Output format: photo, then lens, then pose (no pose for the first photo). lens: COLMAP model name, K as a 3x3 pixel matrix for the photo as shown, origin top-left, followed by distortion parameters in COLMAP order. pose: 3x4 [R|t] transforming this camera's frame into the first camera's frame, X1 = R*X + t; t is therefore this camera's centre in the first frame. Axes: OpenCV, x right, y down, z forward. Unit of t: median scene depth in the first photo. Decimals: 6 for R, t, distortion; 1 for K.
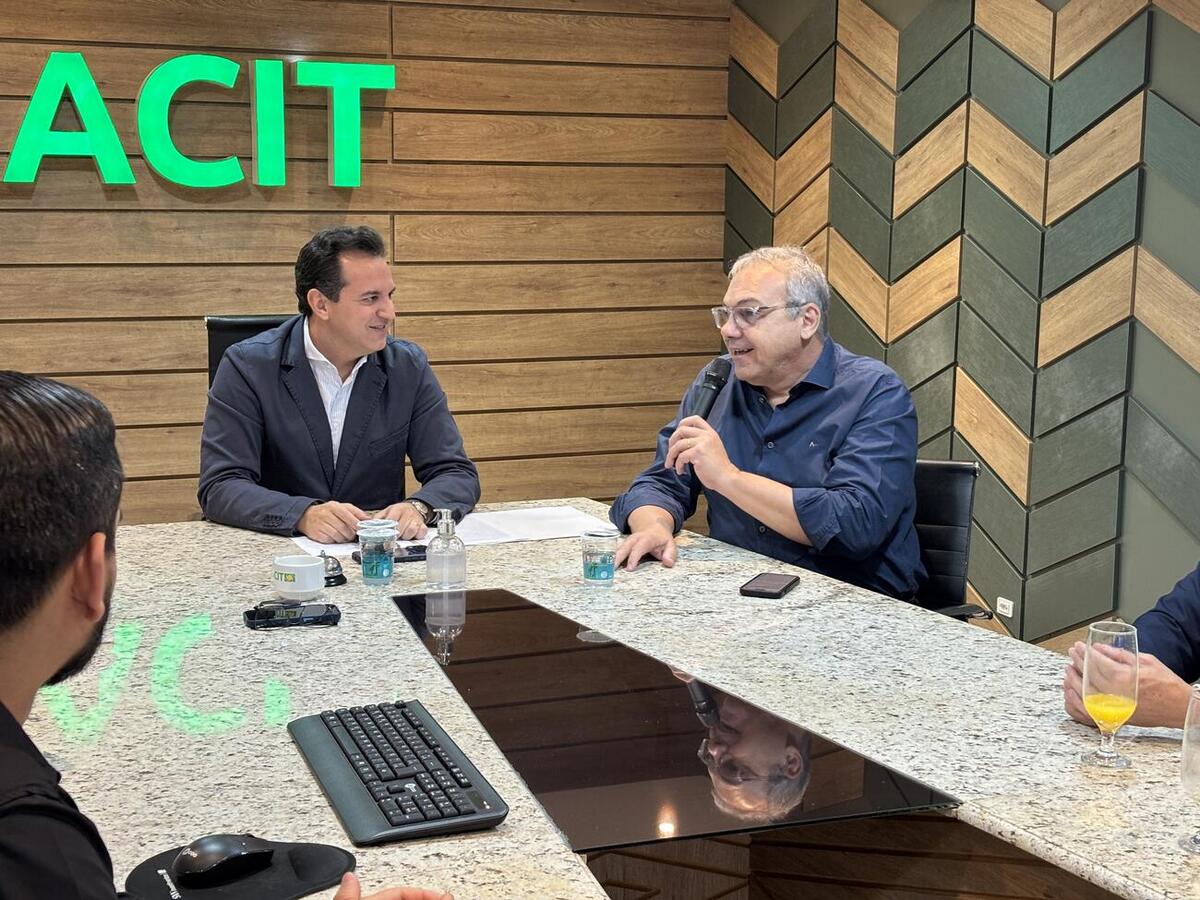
lens RADIAL K [[1830.9, 0, 603.9], [0, 1830.9, 447.2], [0, 0, 1]] dist [0.098133, 0.000000]
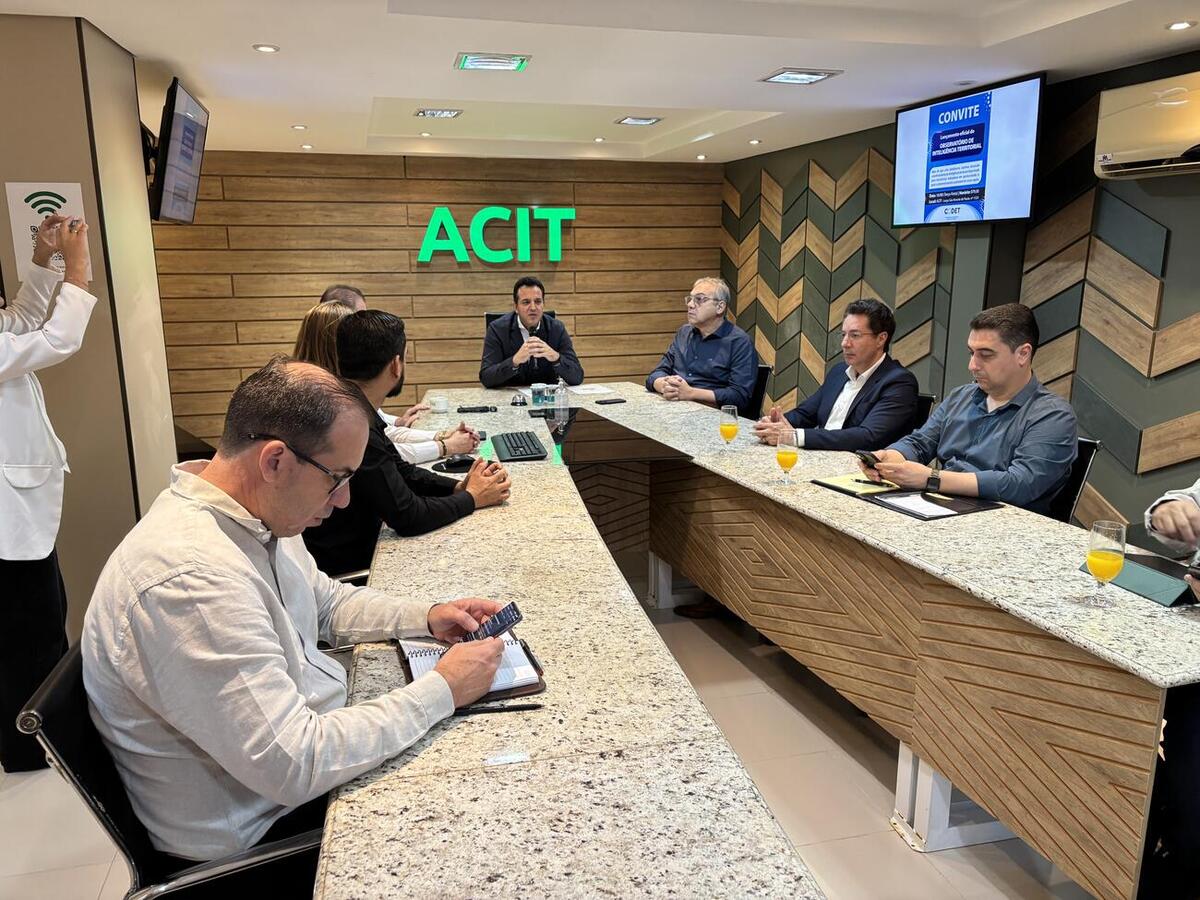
lens RADIAL K [[928.0, 0, 607.4], [0, 928.0, 471.5], [0, 0, 1]] dist [0.040040, -0.031375]
pose [[0.990691, 0.013704, -0.135442, 0.097833], [-0.002370, 0.996506, 0.083493, 0.032099], [0.136112, -0.082395, 0.987261, -0.218054]]
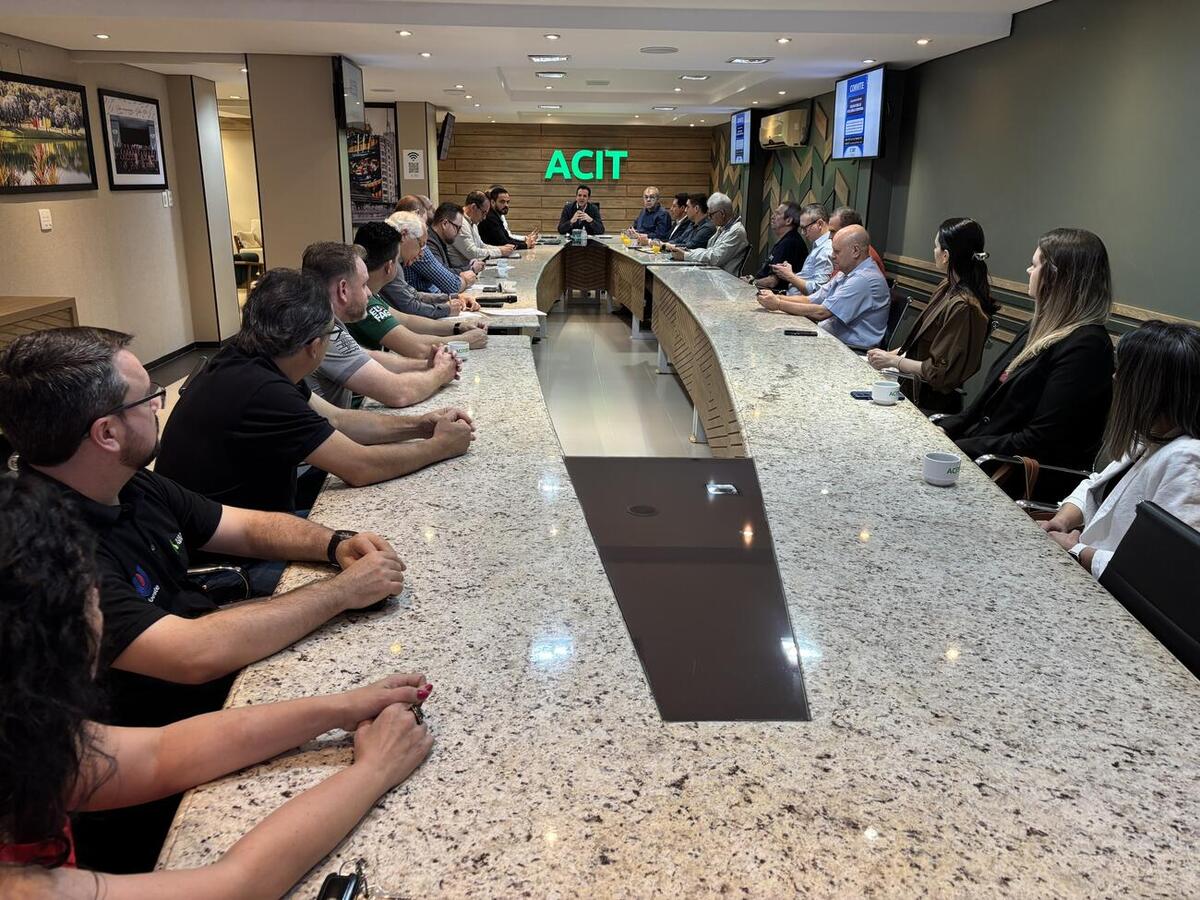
lens RADIAL K [[928.0, 0, 599.0], [0, 928.0, 454.0], [0, 0, 1]] dist [0.040040, -0.031375]
pose [[0.941284, 0.092565, -0.324677, 0.646210], [-0.047508, 0.988427, 0.144068, 0.205790], [0.334256, -0.120184, 0.934788, -1.282121]]
